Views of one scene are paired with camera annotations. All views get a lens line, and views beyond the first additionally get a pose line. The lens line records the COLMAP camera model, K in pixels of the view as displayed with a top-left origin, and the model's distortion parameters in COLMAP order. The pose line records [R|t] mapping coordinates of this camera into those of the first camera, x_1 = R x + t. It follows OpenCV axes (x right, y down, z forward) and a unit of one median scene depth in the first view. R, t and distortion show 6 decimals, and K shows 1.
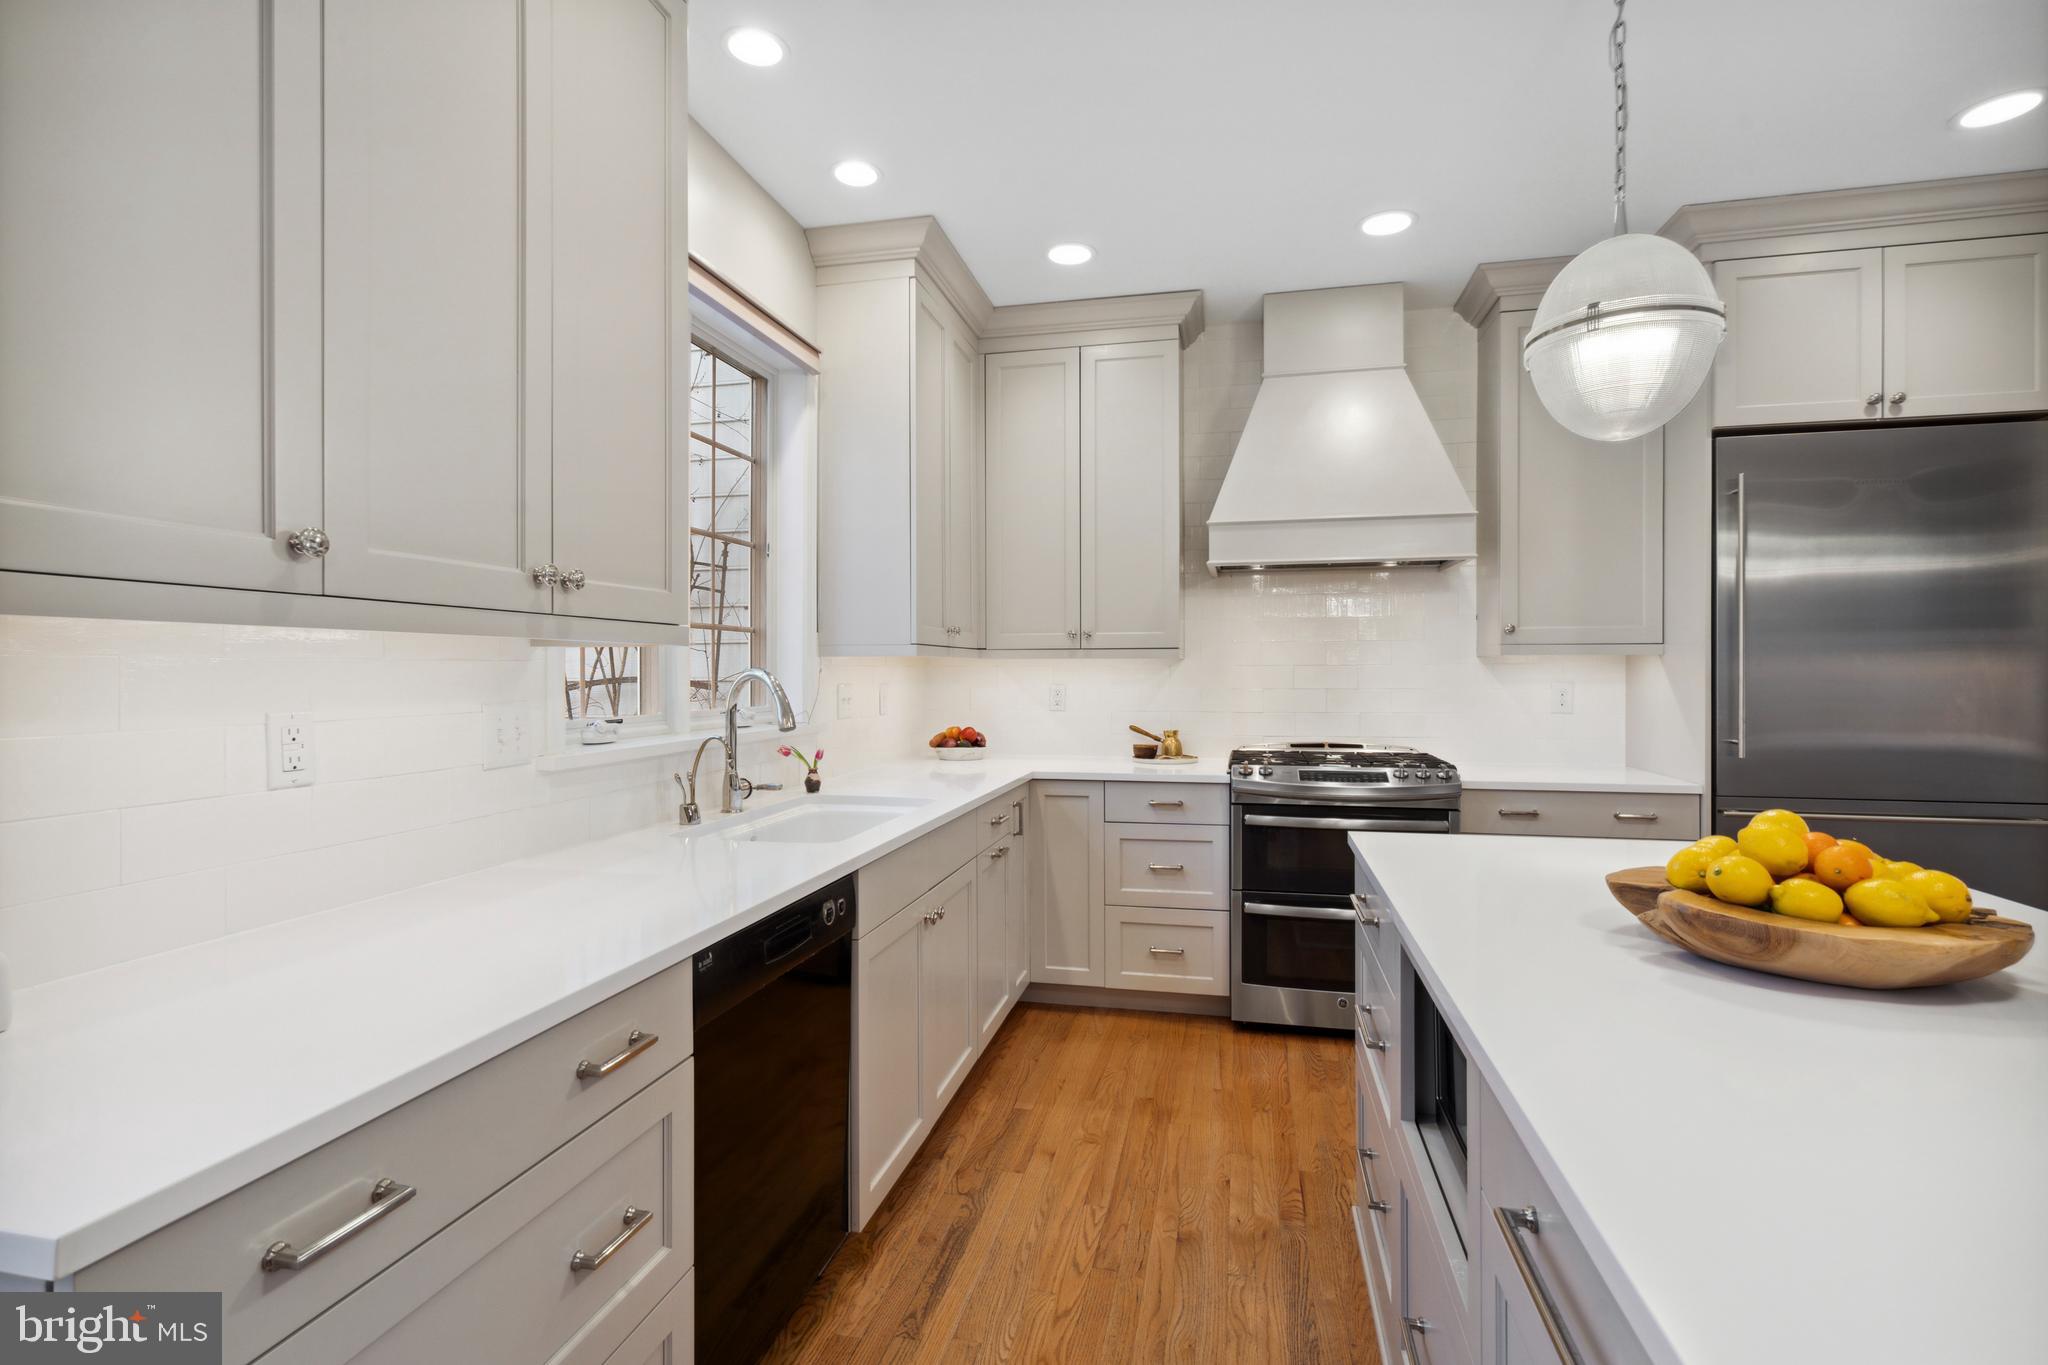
lens RADIAL K [[960.8, 0, 1012.9], [0, 960.8, 674.4], [0, 0, 1]] dist [-0.005090, 0.001730]
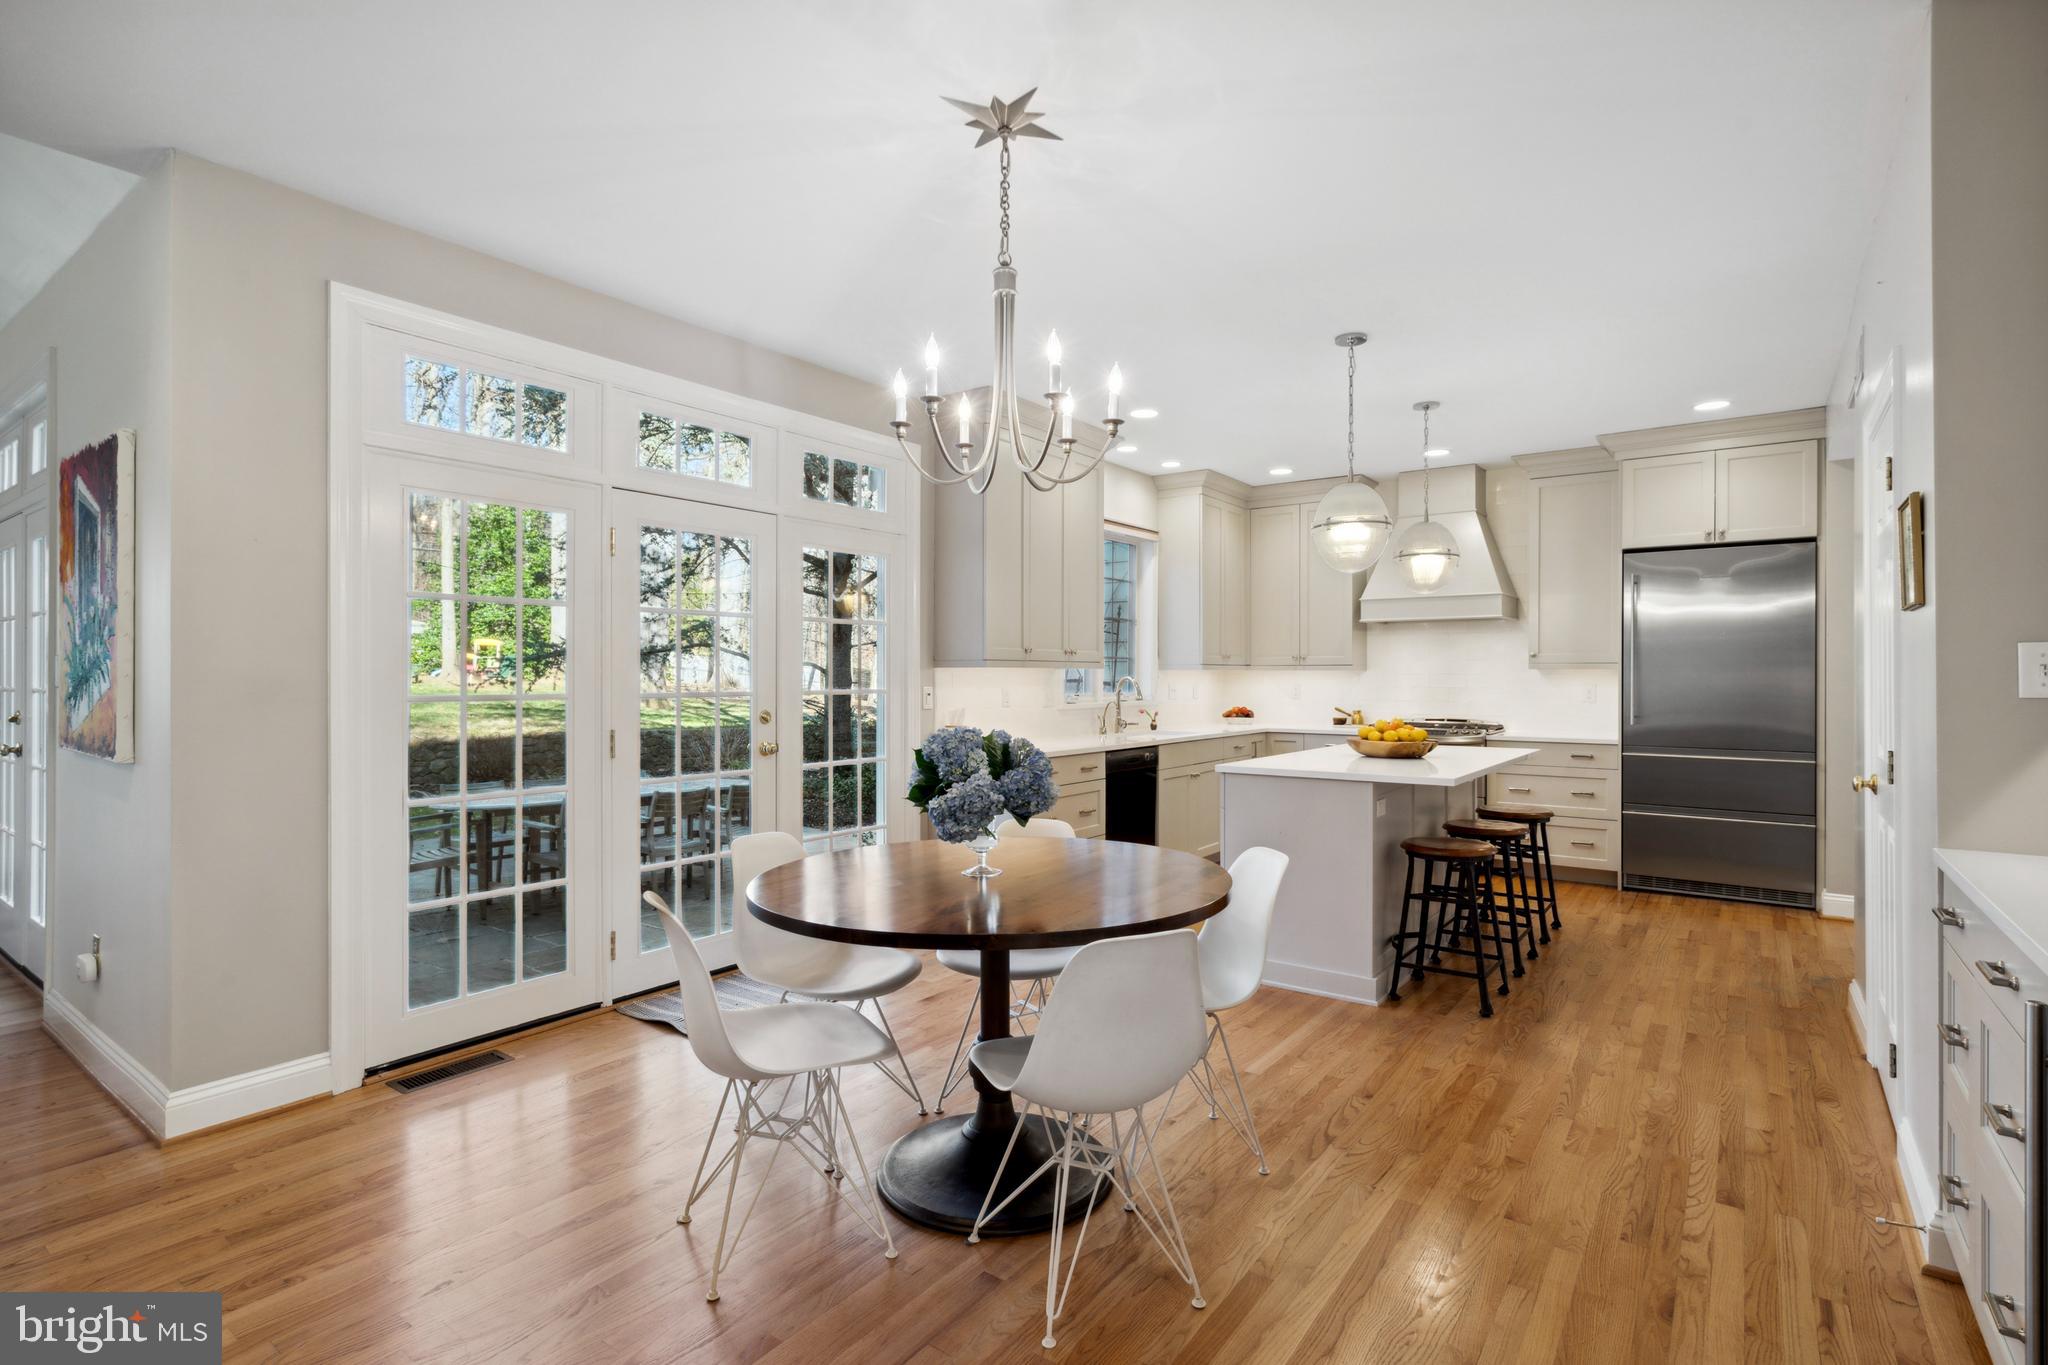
lens RADIAL K [[960.8, 0, 1034.3], [0, 960.8, 678.5], [0, 0, 1]] dist [-0.005090, 0.001730]
pose [[0.926303, 0.004211, -0.376756, 0.365664], [-0.004059, 0.999991, 0.001198, -0.000968], [0.376757, 0.000420, 0.926312, -1.149533]]
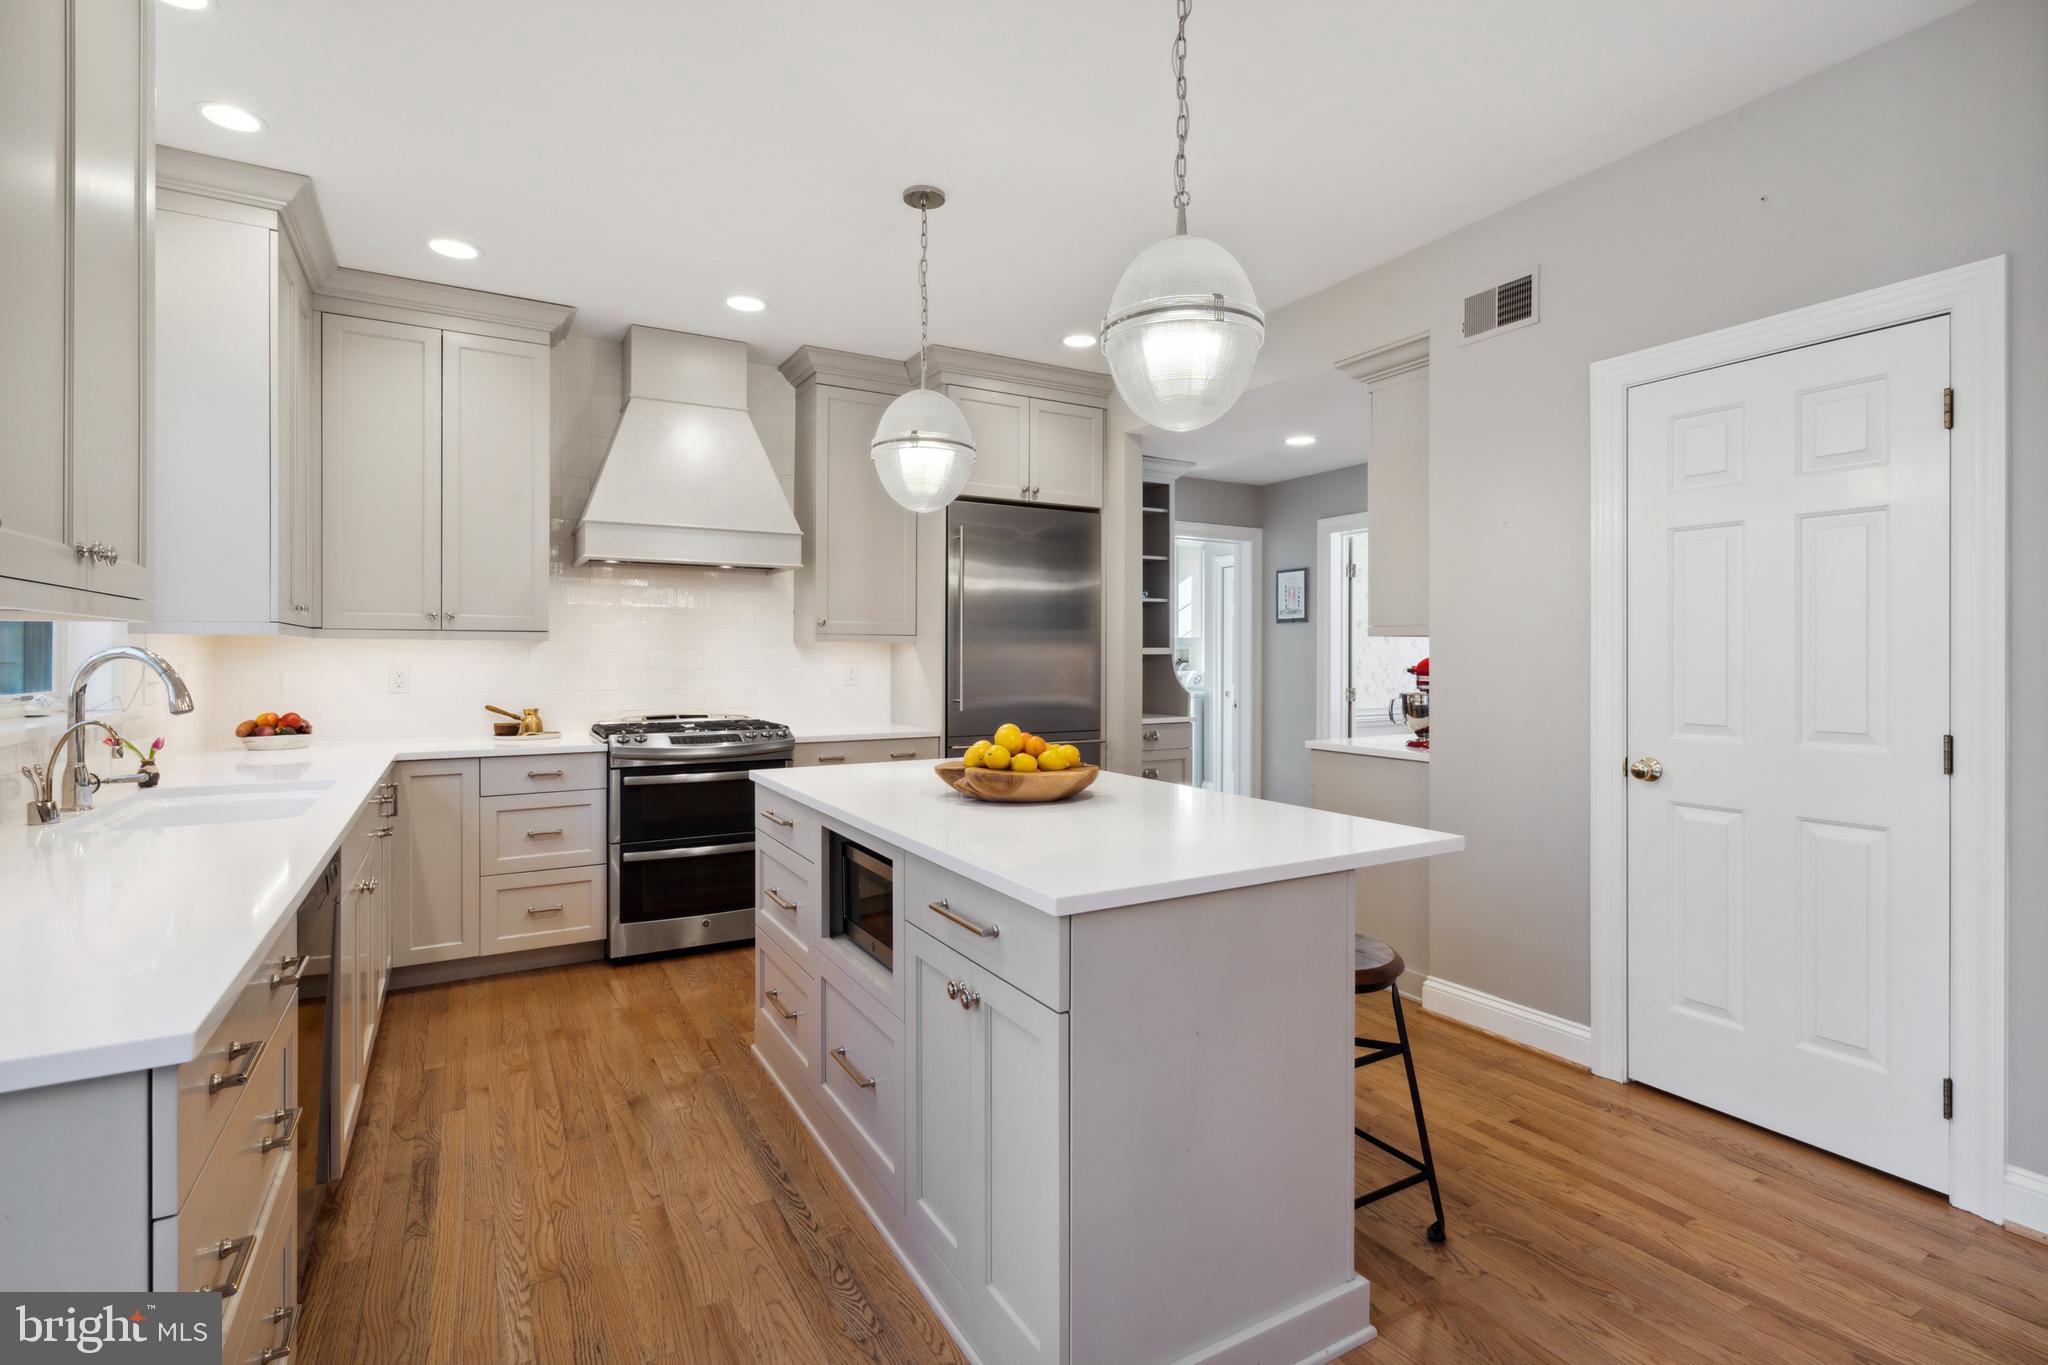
lens RADIAL K [[960.8, 0, 1025.2], [0, 960.8, 658.4], [0, 0, 1]] dist [-0.005090, 0.001730]
pose [[0.727543, 0.002111, 0.686059, -0.213446], [-0.001697, 0.999998, -0.001276, 0.004056], [-0.686060, -0.000236, 0.727545, -0.184144]]
